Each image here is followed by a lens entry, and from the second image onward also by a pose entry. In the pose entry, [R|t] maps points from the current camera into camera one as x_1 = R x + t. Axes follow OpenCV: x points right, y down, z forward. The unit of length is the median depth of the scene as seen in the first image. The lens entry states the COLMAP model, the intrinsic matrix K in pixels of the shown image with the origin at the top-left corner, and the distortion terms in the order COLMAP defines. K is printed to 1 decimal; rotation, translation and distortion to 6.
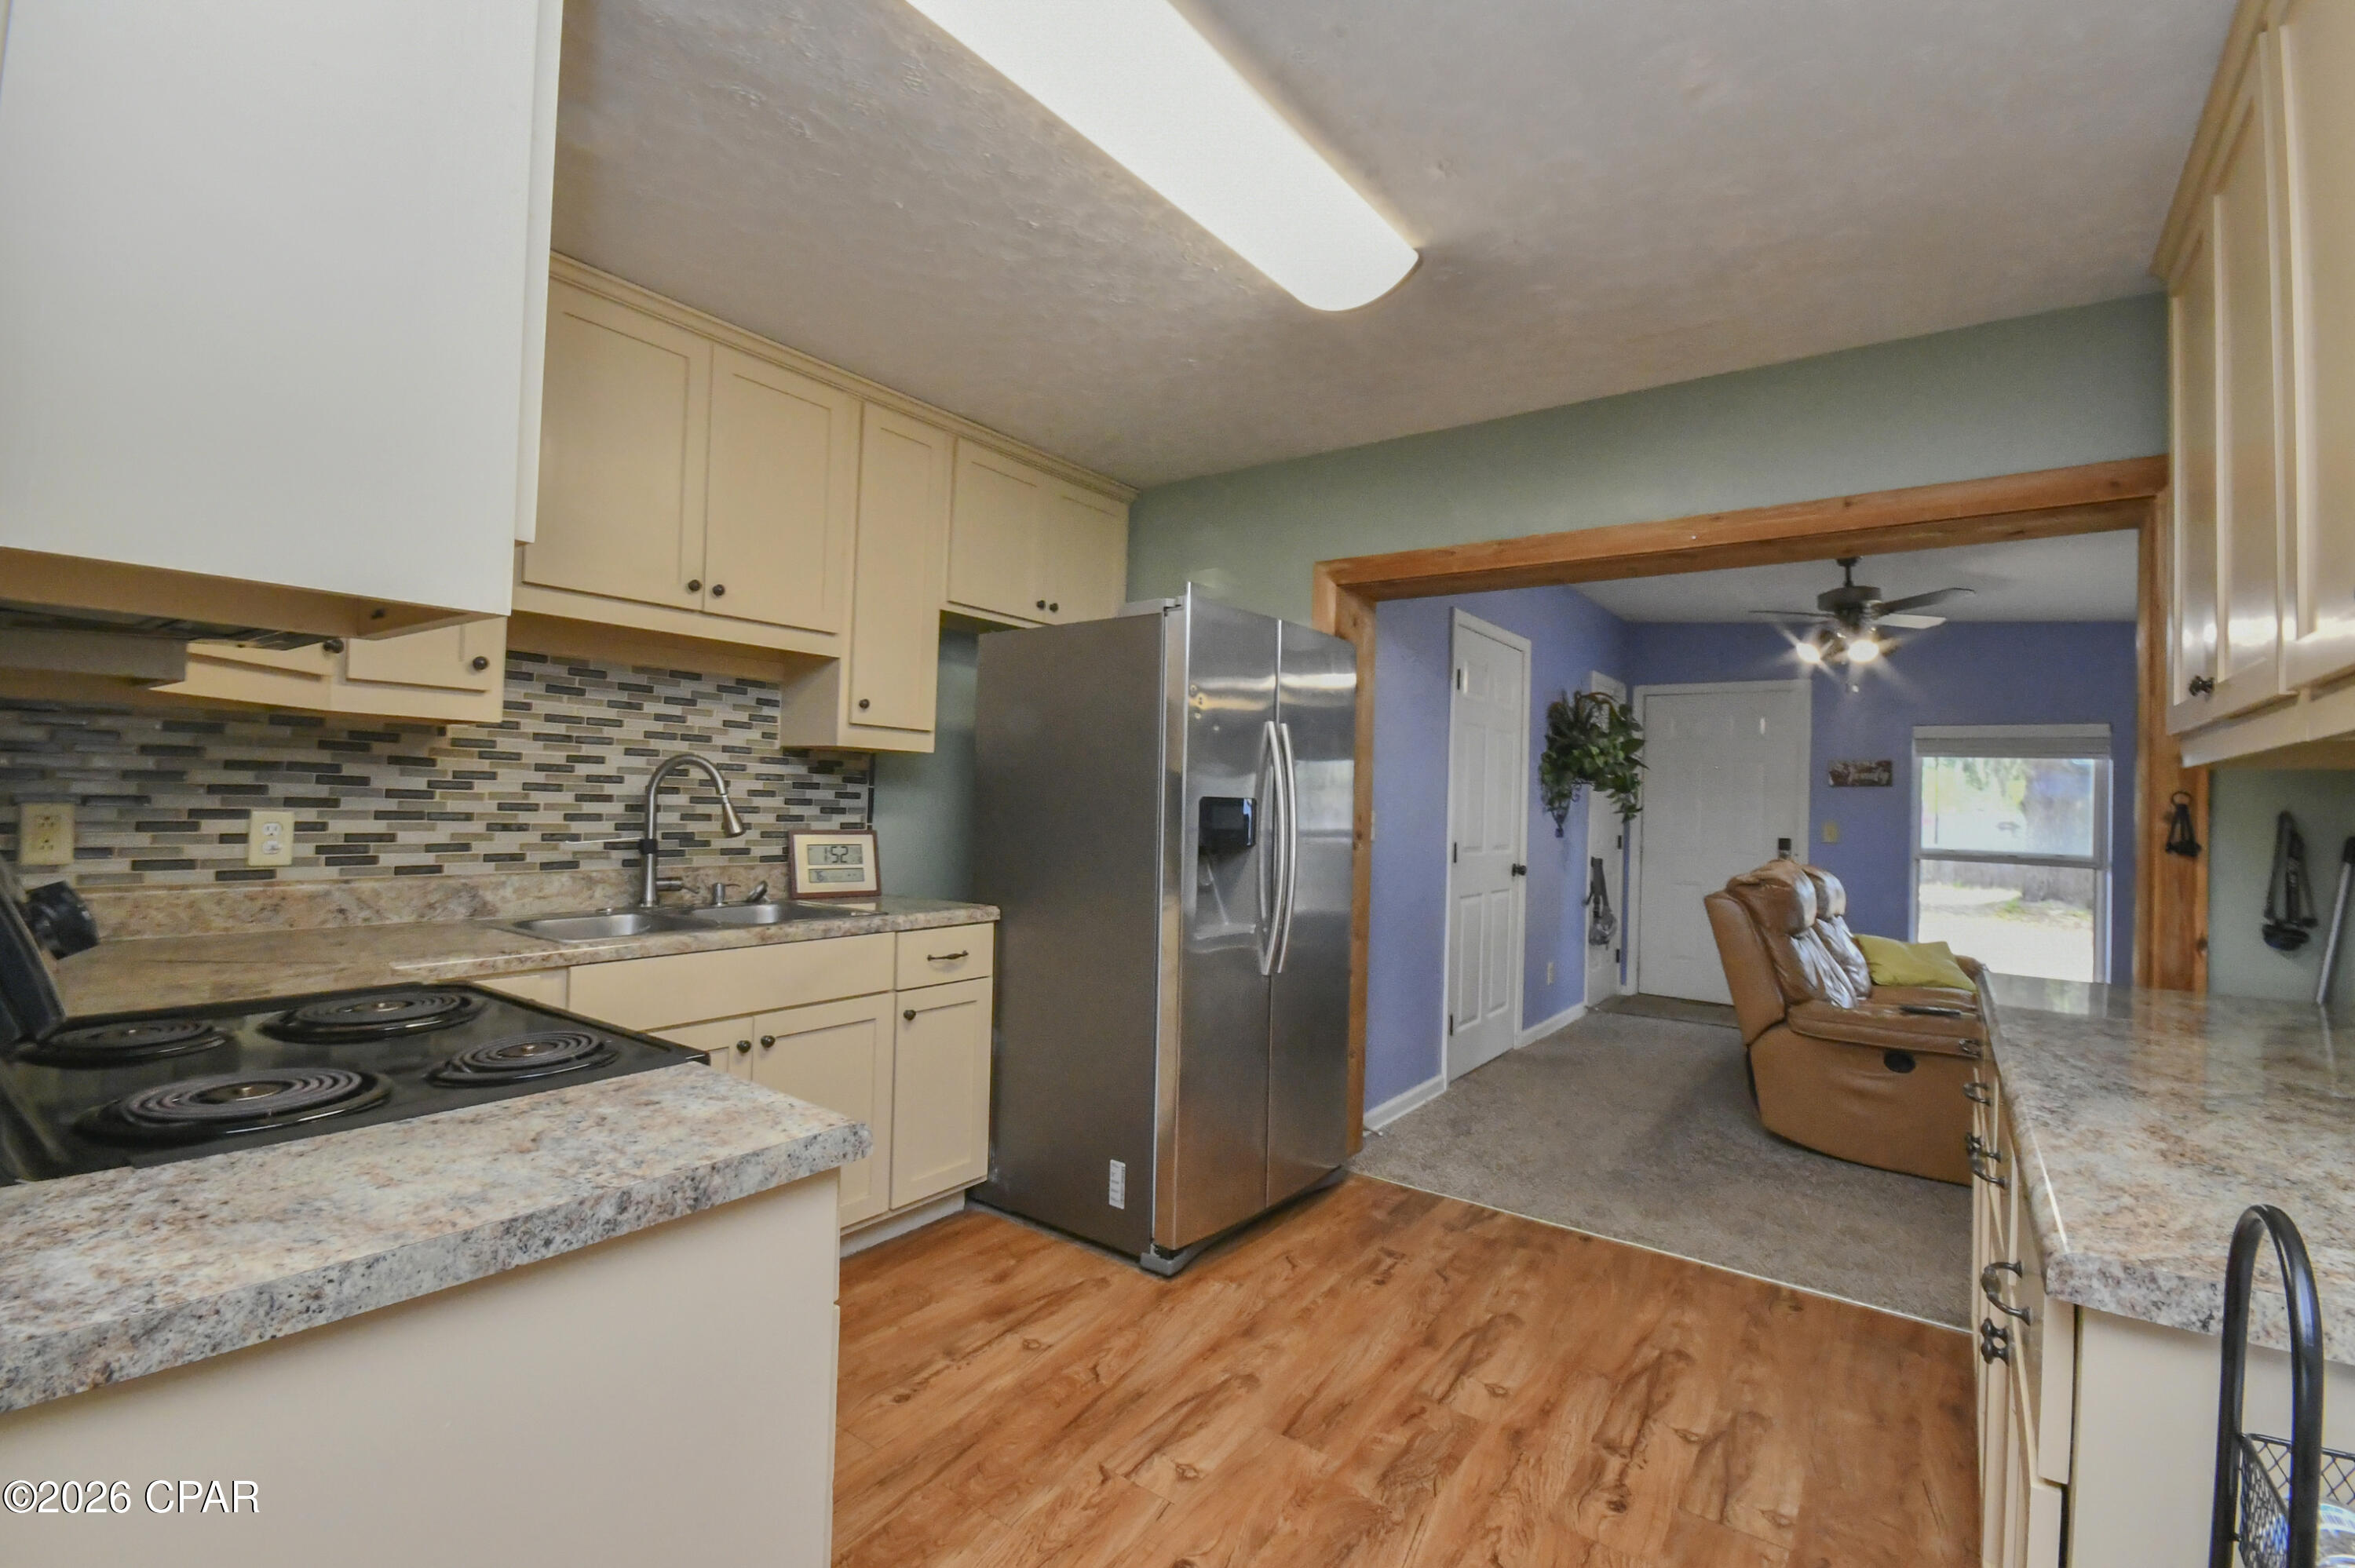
lens RADIAL K [[1024.9, 0, 1188.4], [0, 1024.9, 784.1], [0, 0, 1]] dist [0.018401, -0.016843]
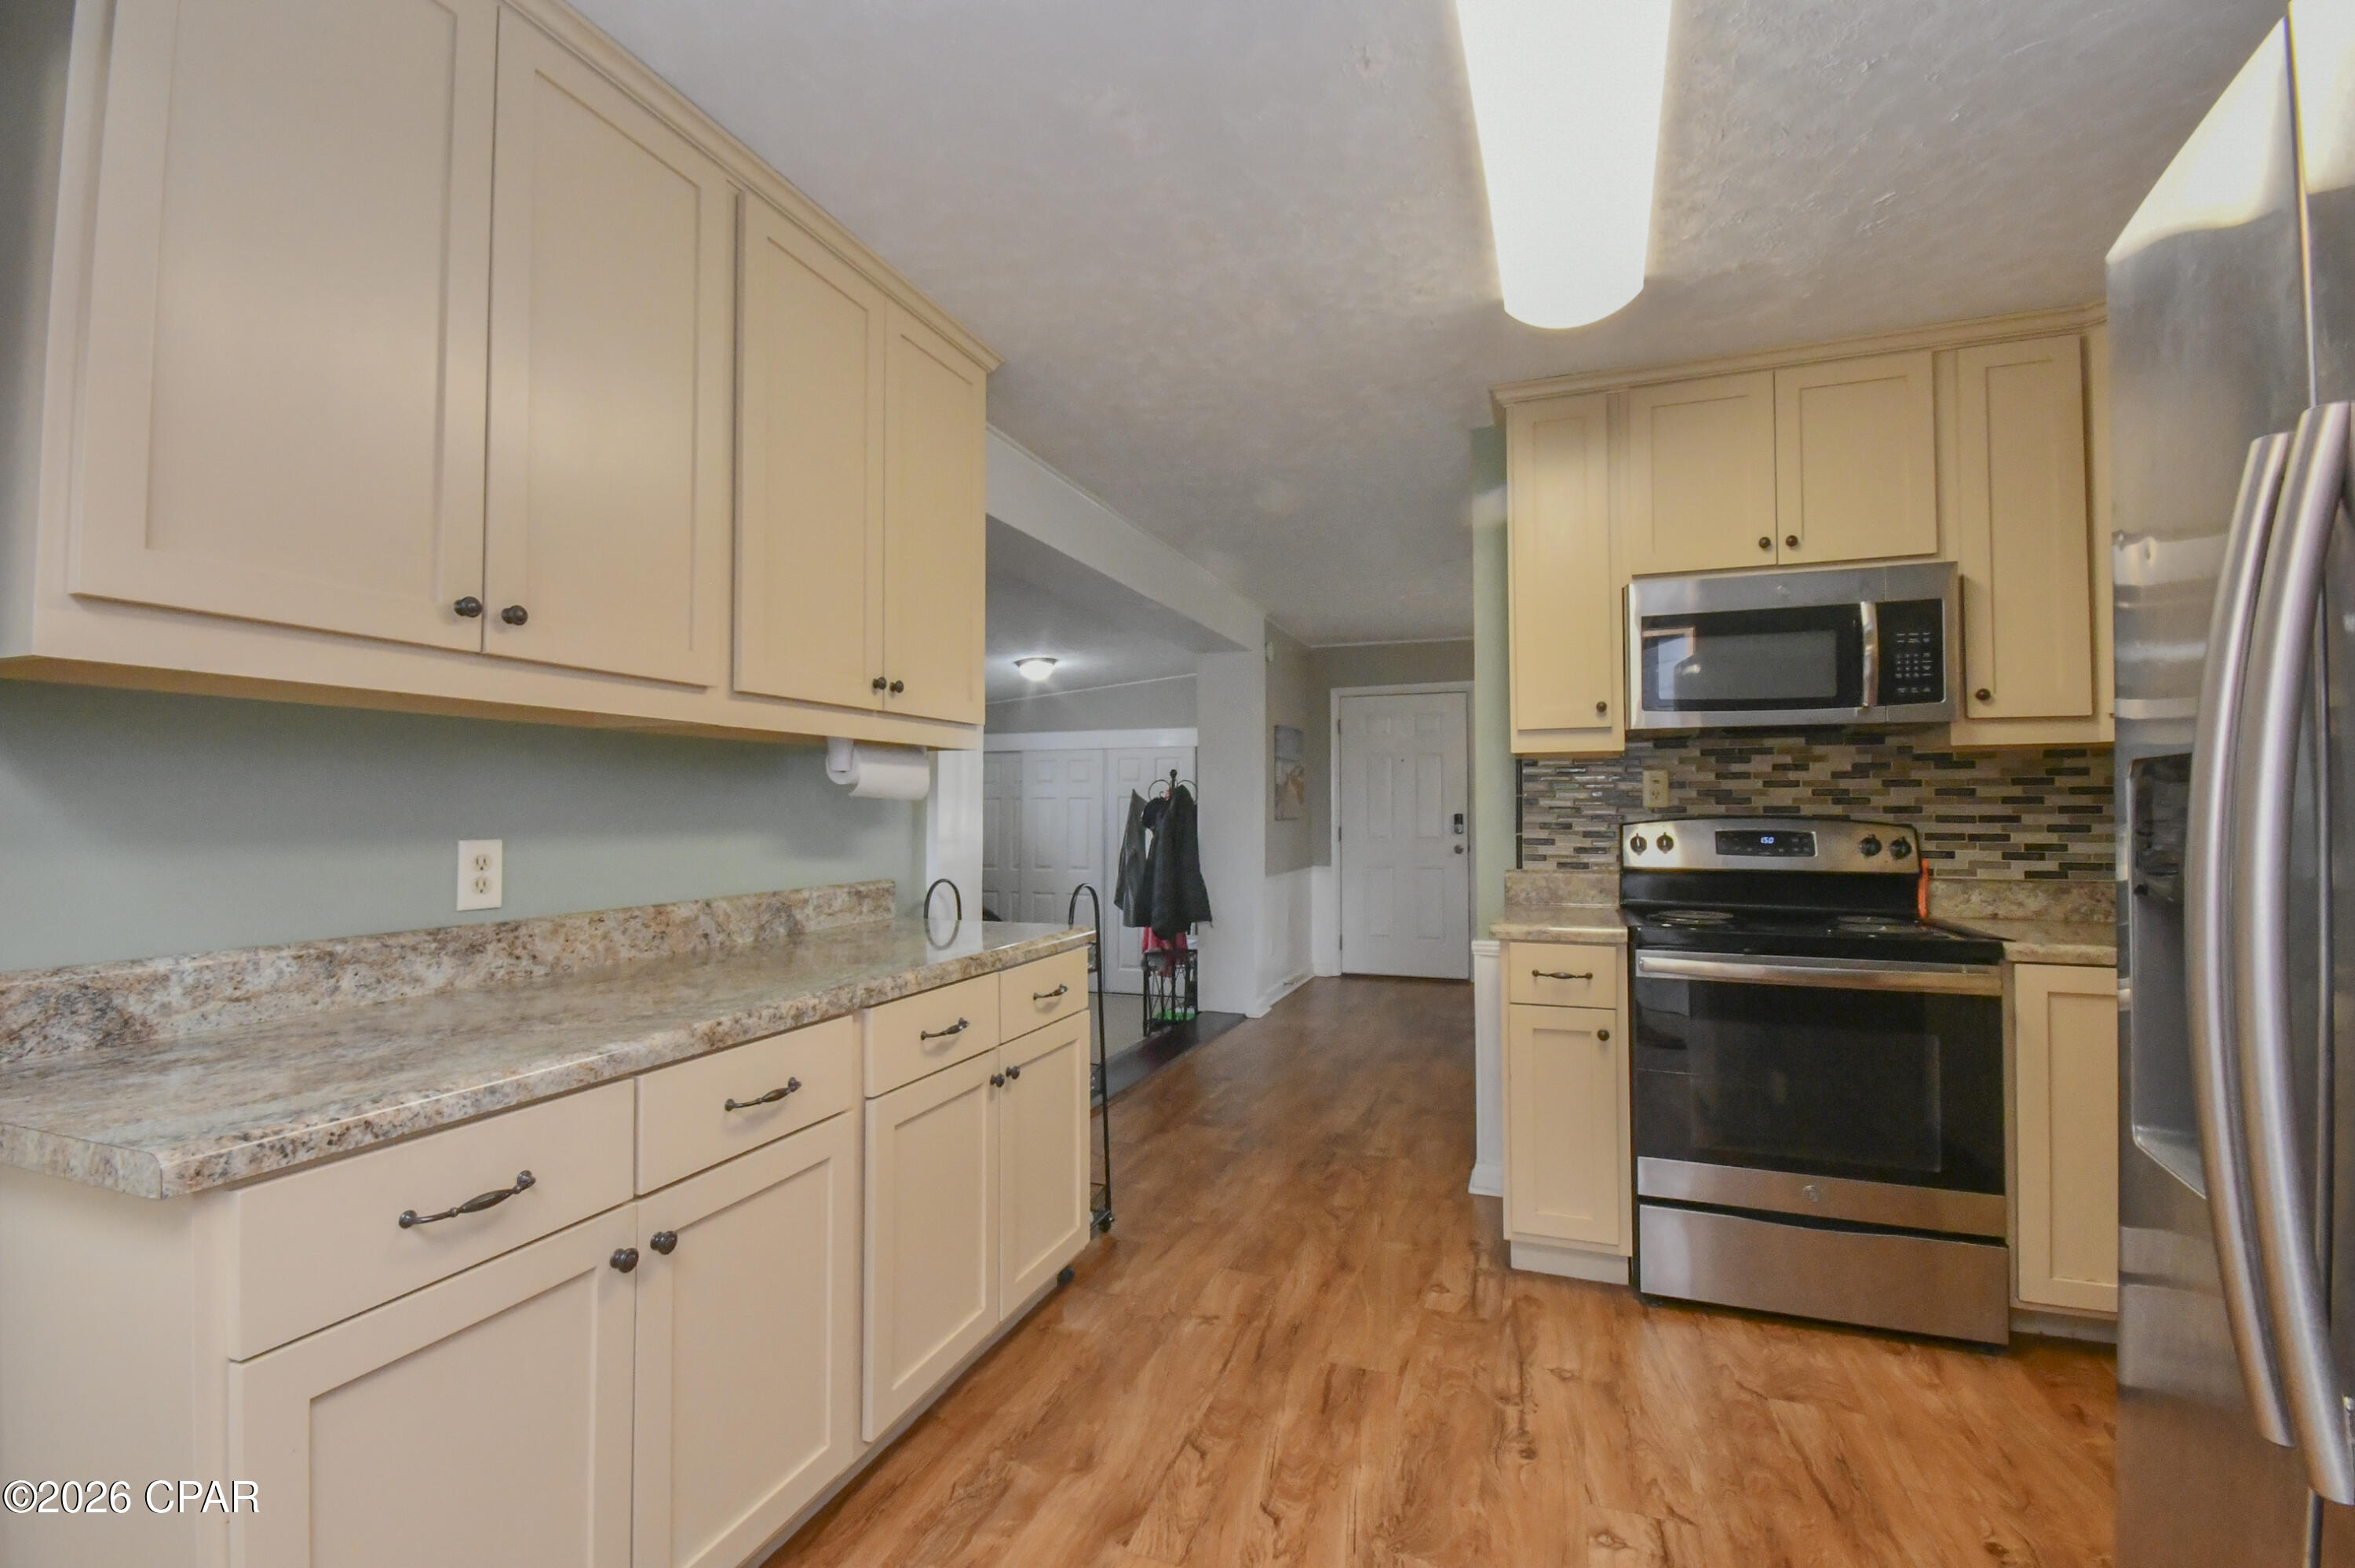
lens RADIAL K [[1039.8, 0, 1177.5], [0, 1039.8, 784.0], [0, 0, 1]] dist [0.013509, -0.016952]
pose [[-0.963467, -0.033342, -0.265745, 0.443670], [-0.020943, 0.998562, -0.049357, 0.045875], [0.267008, -0.041988, -0.962779, 1.281875]]
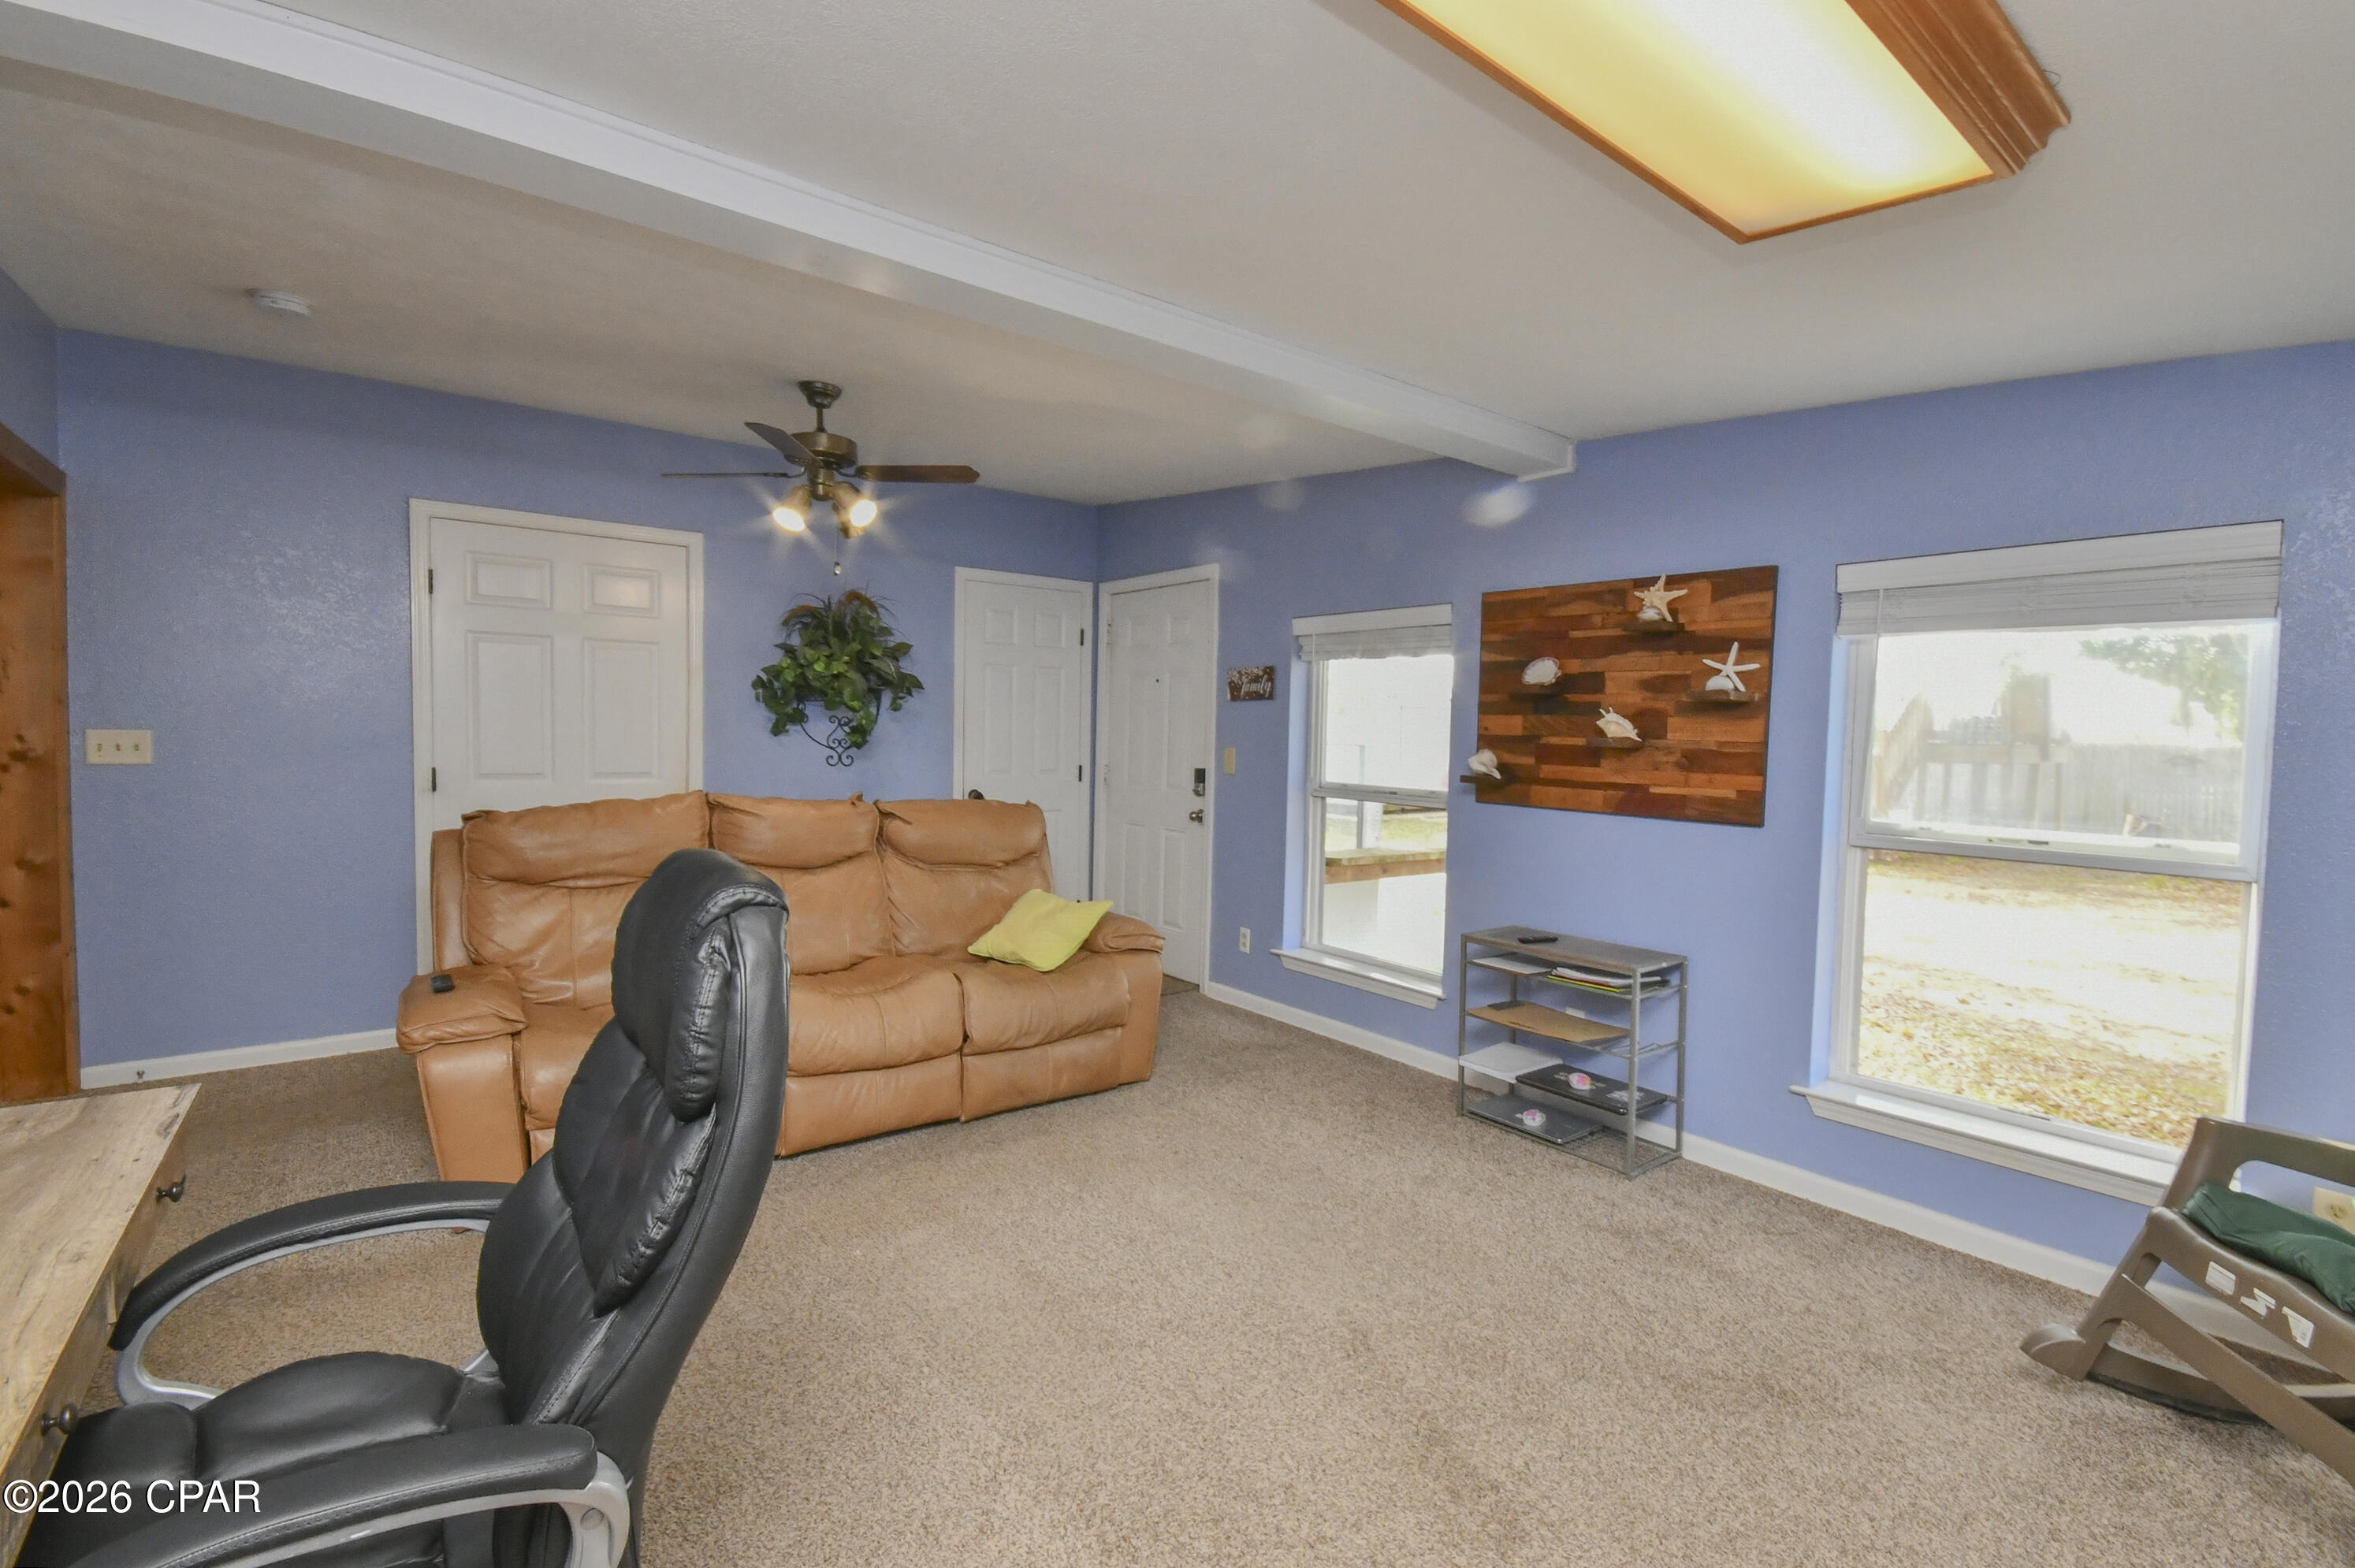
lens RADIAL K [[1076.8, 0, 1184.8], [0, 1076.8, 774.9], [0, 0, 1]] dist [-0.002046, -0.004588]
pose [[0.950301, 0.023059, -0.310478, 2.001100], [-0.011932, 0.999218, 0.037691, 0.065736], [0.311104, -0.032113, 0.949833, 0.492073]]
